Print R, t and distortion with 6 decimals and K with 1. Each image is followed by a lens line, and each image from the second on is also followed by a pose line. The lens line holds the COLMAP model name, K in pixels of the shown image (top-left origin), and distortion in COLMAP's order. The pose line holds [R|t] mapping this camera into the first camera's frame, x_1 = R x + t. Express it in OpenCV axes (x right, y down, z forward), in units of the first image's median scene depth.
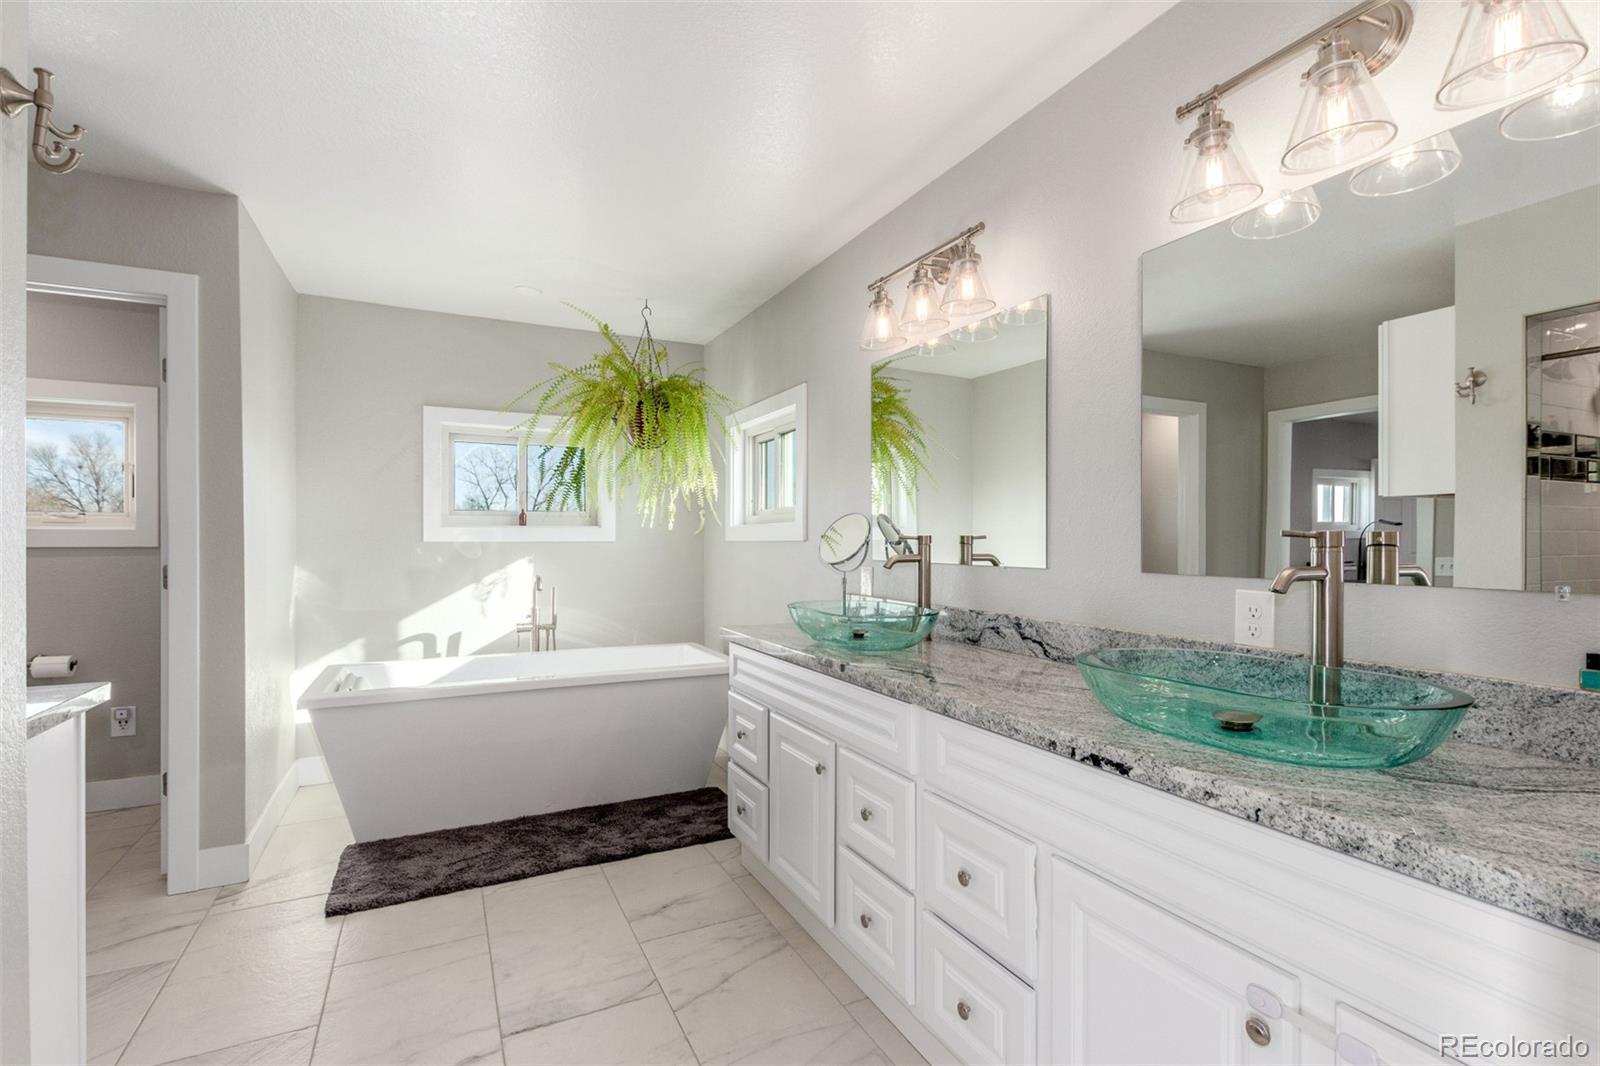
lens RADIAL K [[743.2, 0, 805.2], [0, 743.2, 540.4], [0, 0, 1]] dist [0.002382, -0.000086]
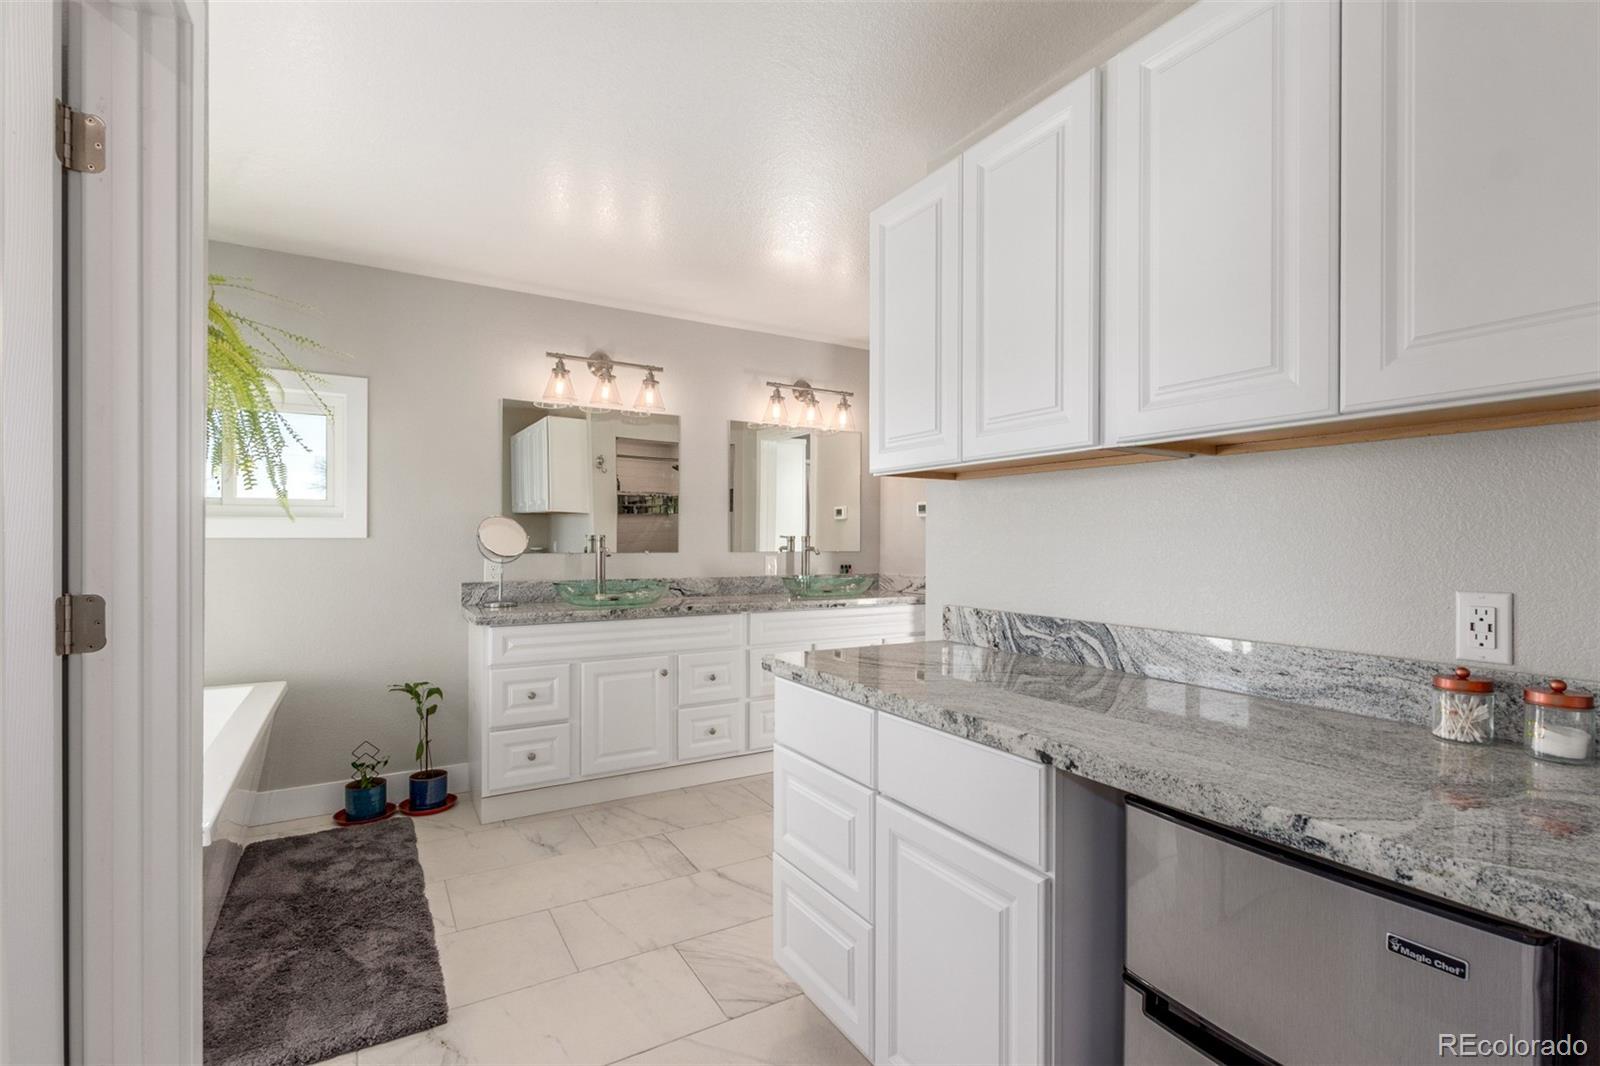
lens RADIAL K [[743.2, 0, 805.1], [0, 743.2, 535.2], [0, 0, 1]] dist [0.002382, -0.000086]
pose [[-0.070018, 0.003469, 0.997540, -1.544285], [-0.003403, 0.999987, -0.003717, -0.002671], [-0.997540, -0.003655, -0.070006, 0.723658]]
